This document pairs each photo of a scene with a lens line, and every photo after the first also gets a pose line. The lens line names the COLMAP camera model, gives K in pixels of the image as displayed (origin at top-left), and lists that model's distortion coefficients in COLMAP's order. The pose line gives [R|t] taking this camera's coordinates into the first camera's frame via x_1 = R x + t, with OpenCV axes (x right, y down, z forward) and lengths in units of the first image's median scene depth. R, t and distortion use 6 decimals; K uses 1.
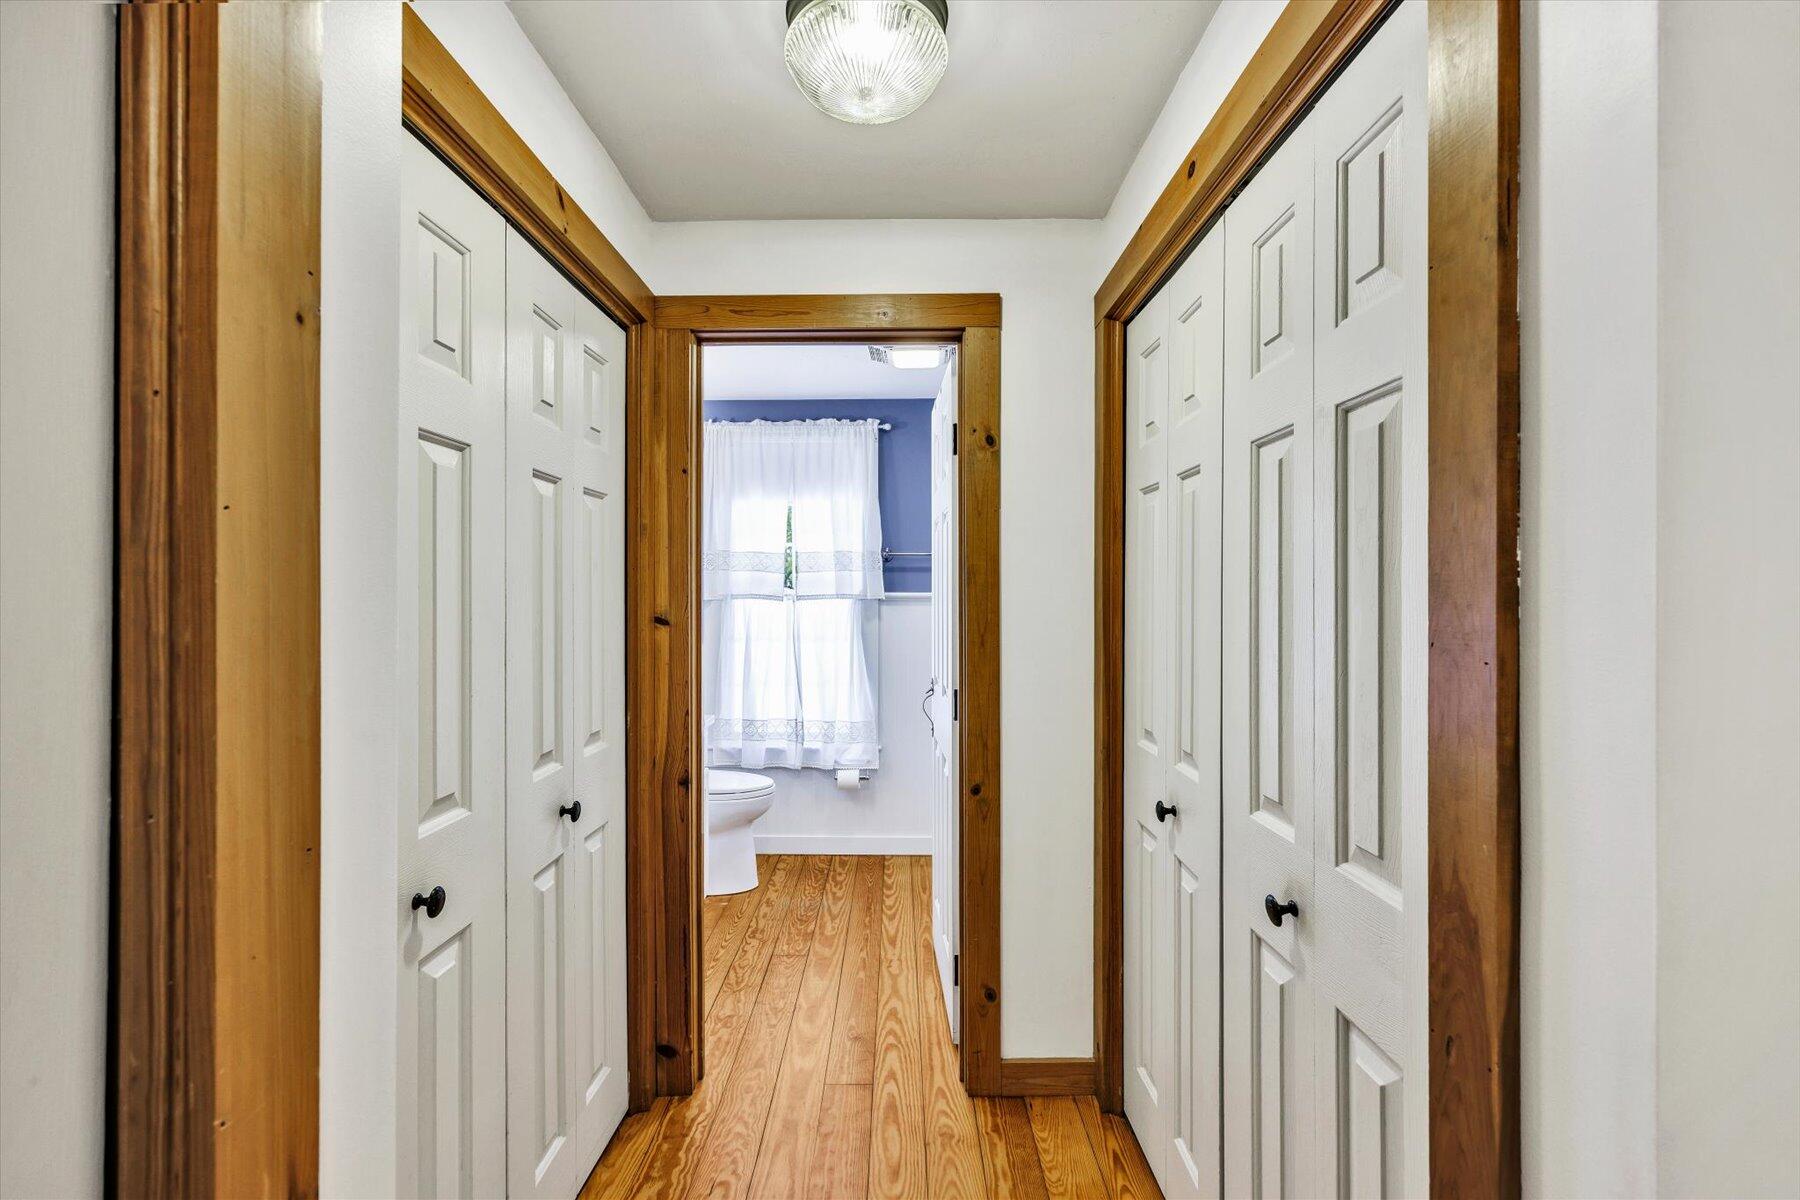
lens RADIAL K [[841.2, 0, 886.1], [0, 841.2, 586.3], [0, 0, 1]] dist [-0.014863, 0.000866]
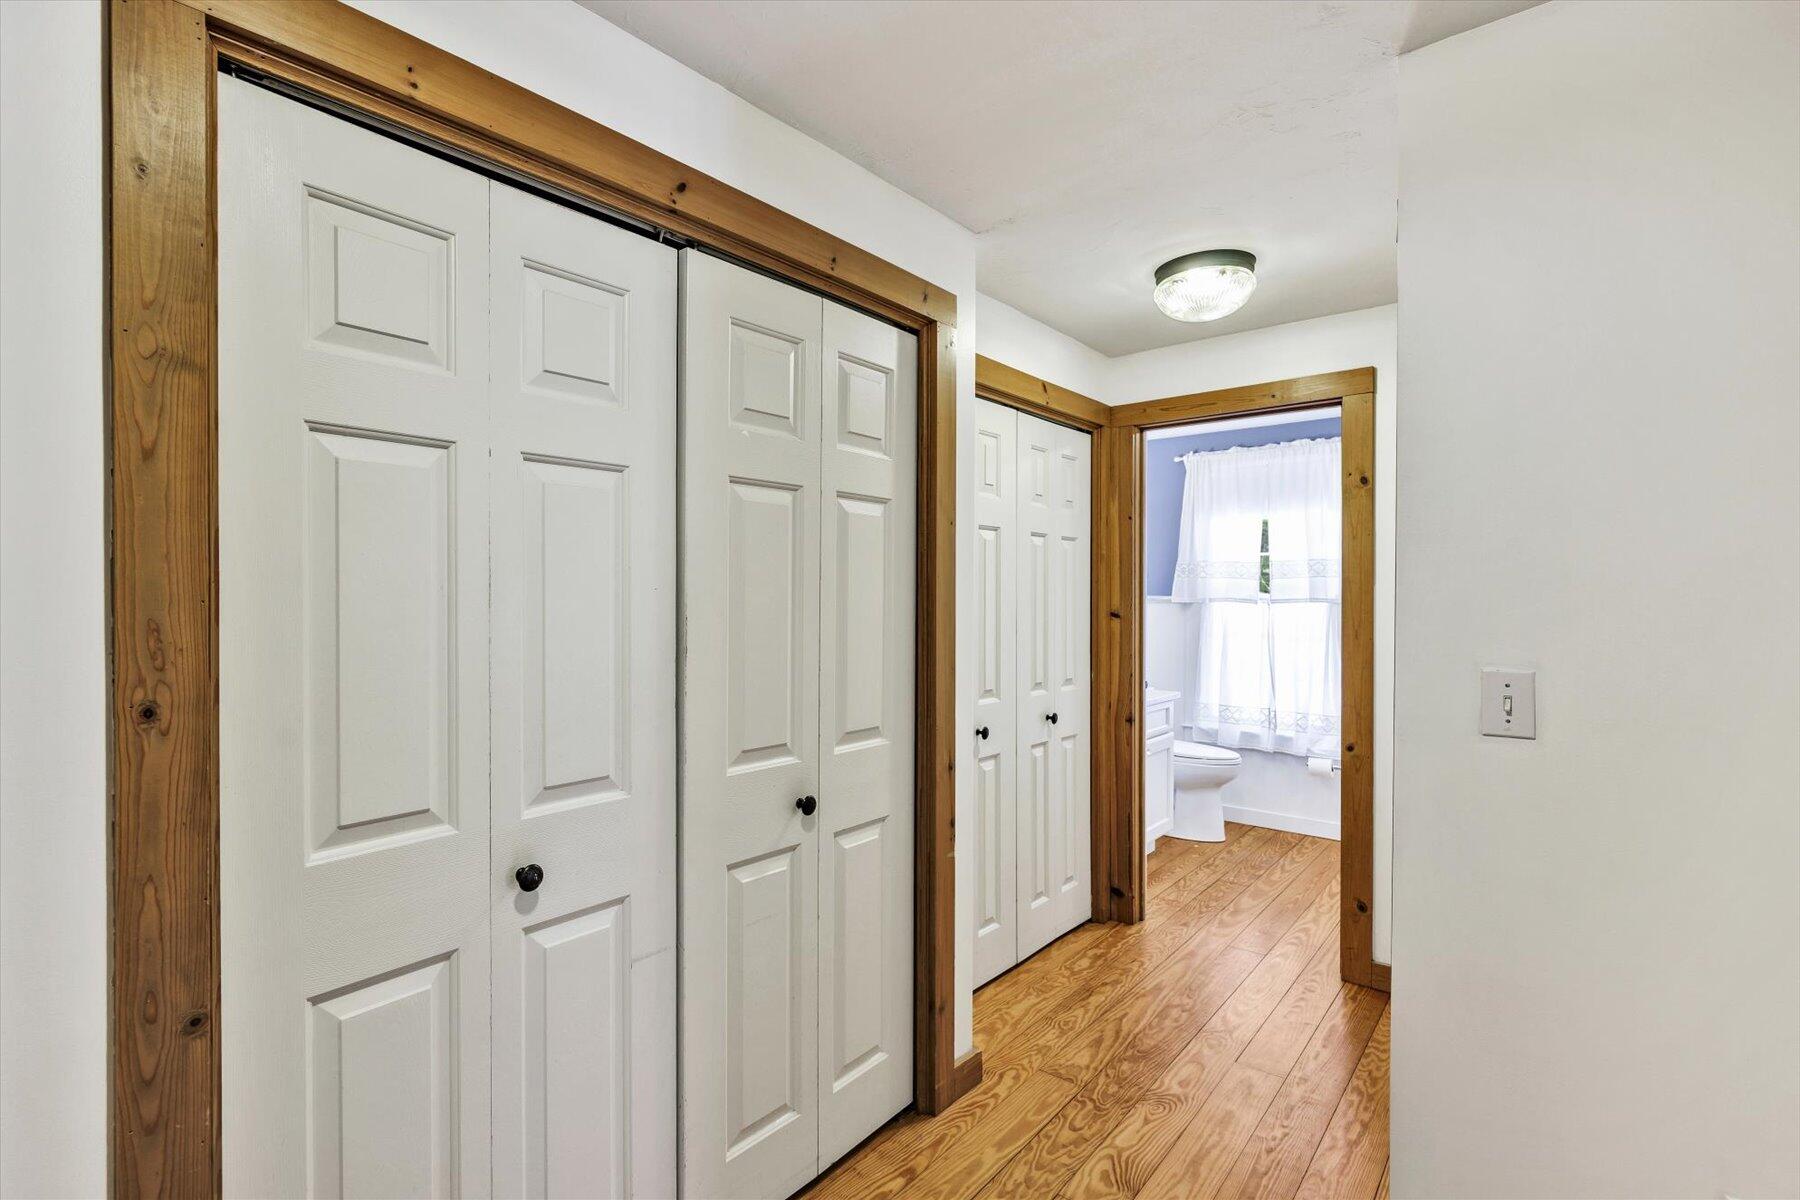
lens RADIAL K [[841.2, 0, 894.7], [0, 841.2, 596.7], [0, 0, 1]] dist [-0.014863, 0.000866]
pose [[0.823507, 0.004826, -0.567285, 0.261108], [0.000357, 0.999959, 0.009025, -0.006801], [0.567305, -0.007635, 0.823472, -0.480331]]
